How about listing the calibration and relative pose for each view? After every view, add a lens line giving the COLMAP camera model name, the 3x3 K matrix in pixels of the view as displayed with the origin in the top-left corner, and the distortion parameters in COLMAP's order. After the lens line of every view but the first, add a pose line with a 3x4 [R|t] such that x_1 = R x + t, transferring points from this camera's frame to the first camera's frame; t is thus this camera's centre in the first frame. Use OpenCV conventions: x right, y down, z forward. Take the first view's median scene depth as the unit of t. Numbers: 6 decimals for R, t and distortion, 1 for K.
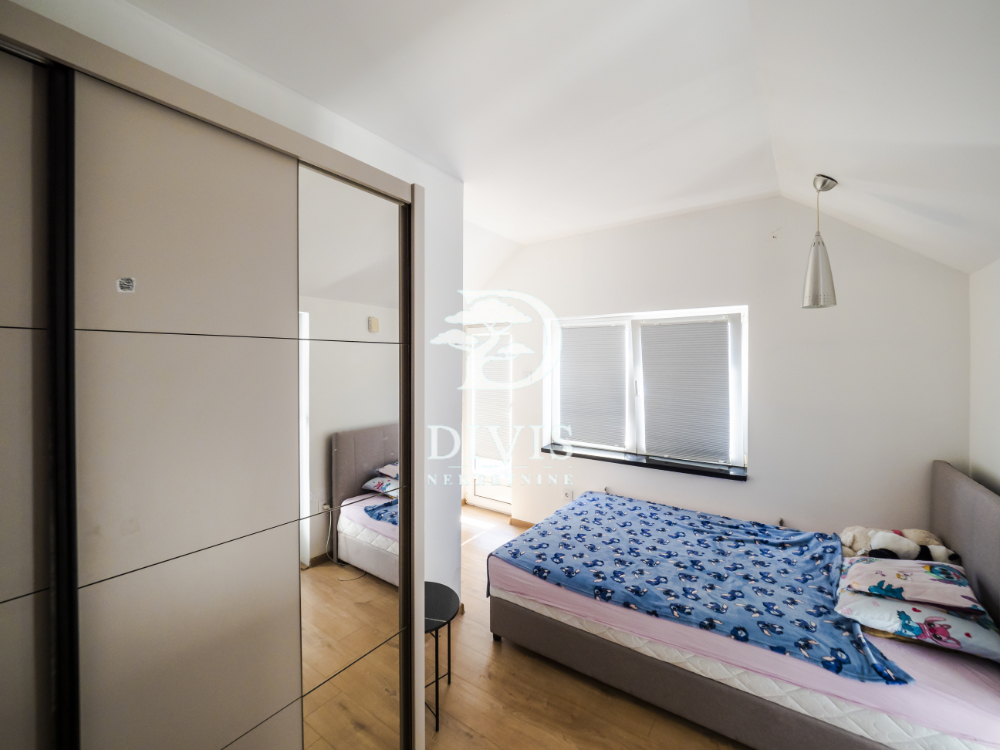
lens RADIAL K [[425.3, 0, 497.7], [0, 425.3, 365.2], [0, 0, 1]] dist [-0.009202, 0.000433]
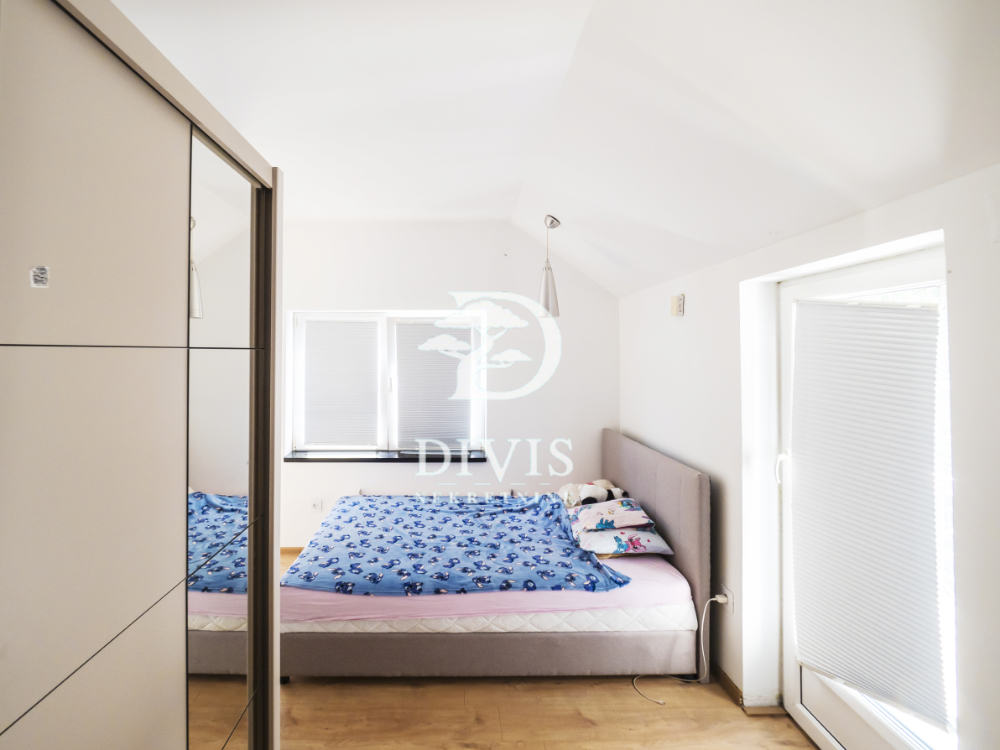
lens RADIAL K [[437.0, 0, 499.5], [0, 437.0, 352.0], [0, 0, 1]] dist [0.002696, -0.000183]
pose [[0.821133, 0.002399, 0.570732, -0.164856], [0.008141, 0.999840, -0.015915, -0.016191], [-0.570679, 0.017715, 0.820982, -0.004563]]
